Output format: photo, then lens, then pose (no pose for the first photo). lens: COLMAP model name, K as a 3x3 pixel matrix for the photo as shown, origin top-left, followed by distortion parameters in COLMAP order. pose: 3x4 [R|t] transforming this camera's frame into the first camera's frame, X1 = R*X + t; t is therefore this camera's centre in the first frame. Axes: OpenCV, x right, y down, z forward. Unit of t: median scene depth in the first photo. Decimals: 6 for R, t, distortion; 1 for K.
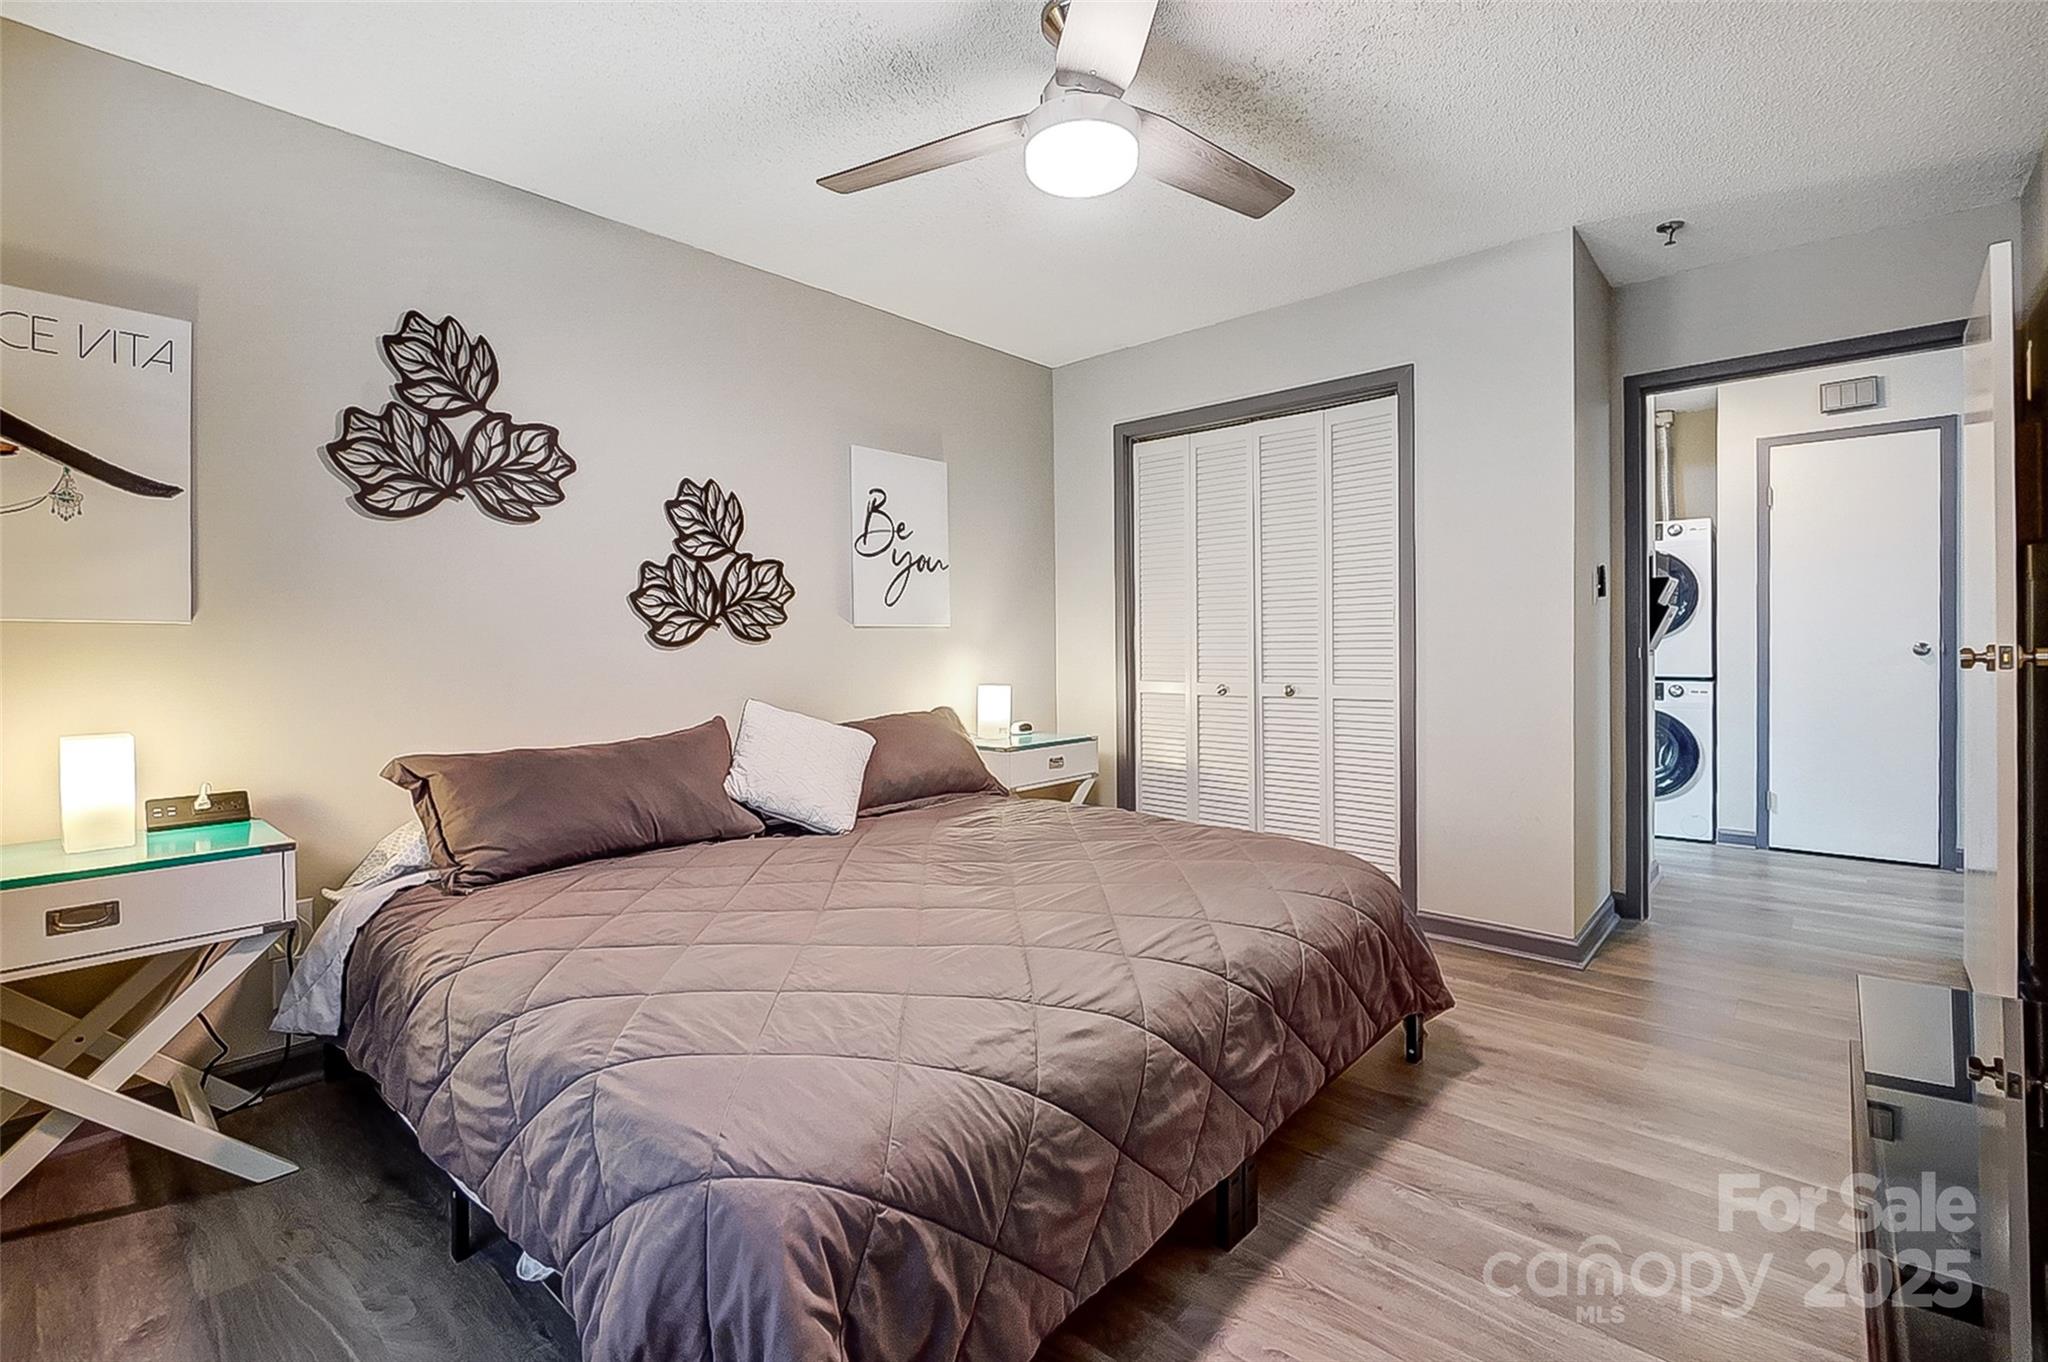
lens RADIAL K [[897.7, 0, 999.1], [0, 897.7, 673.0], [0, 0, 1]] dist [0.001006, 0.000629]
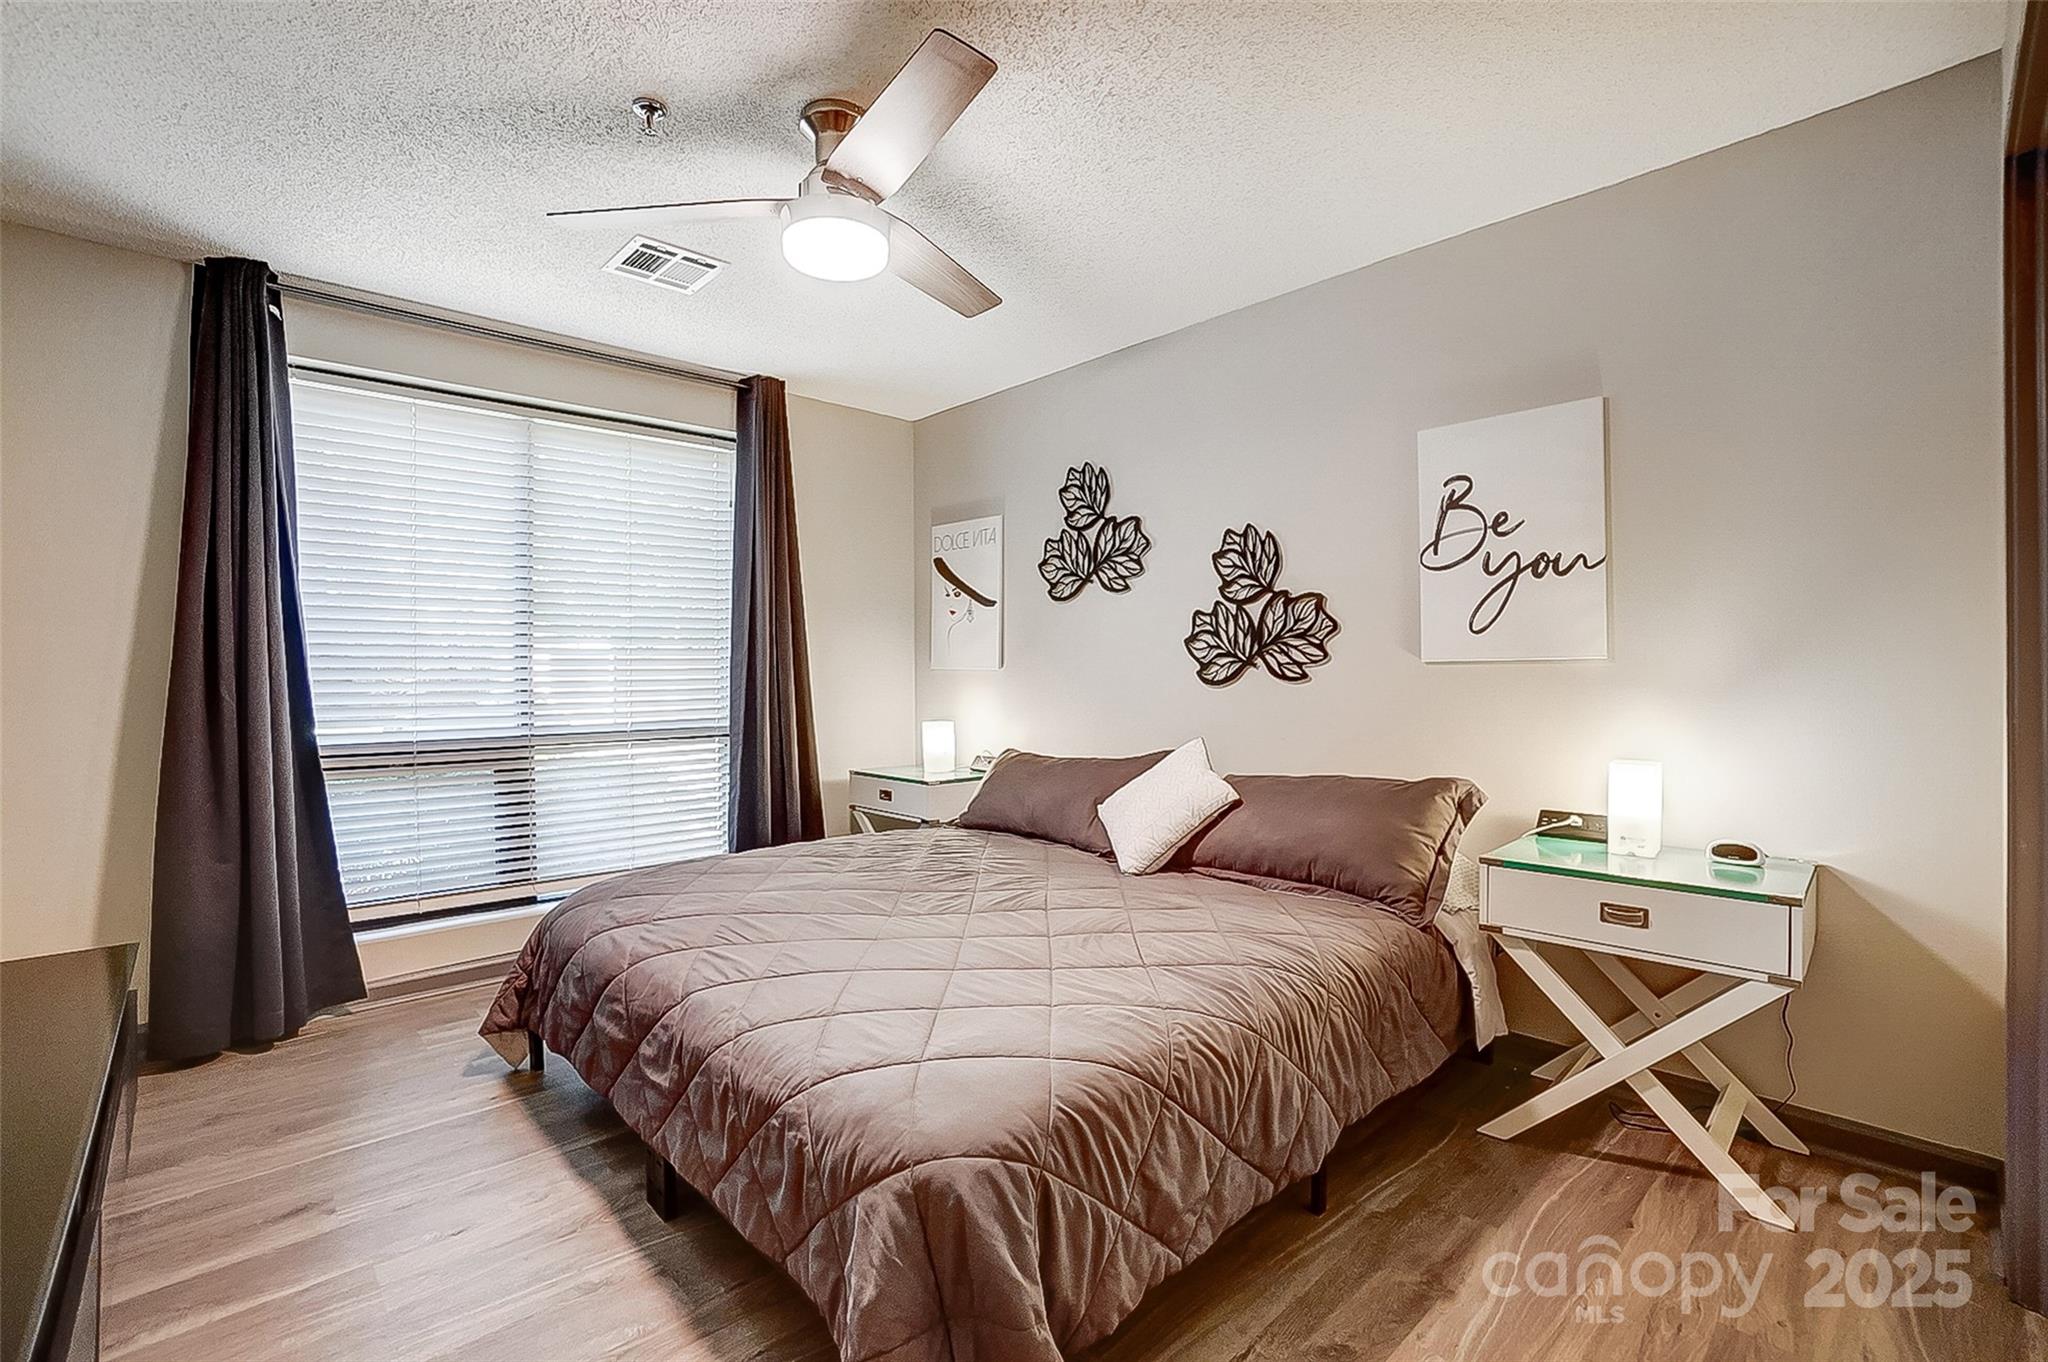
lens RADIAL K [[910.3, 0, 1020.1], [0, 910.3, 677.1], [0, 0, 1]] dist [-0.058807, 0.020762]
pose [[-0.067677, 0.000445, -0.997707, 0.728567], [-0.040079, 0.999192, 0.003164, -0.032370], [0.996902, 0.040201, -0.067604, 0.811240]]
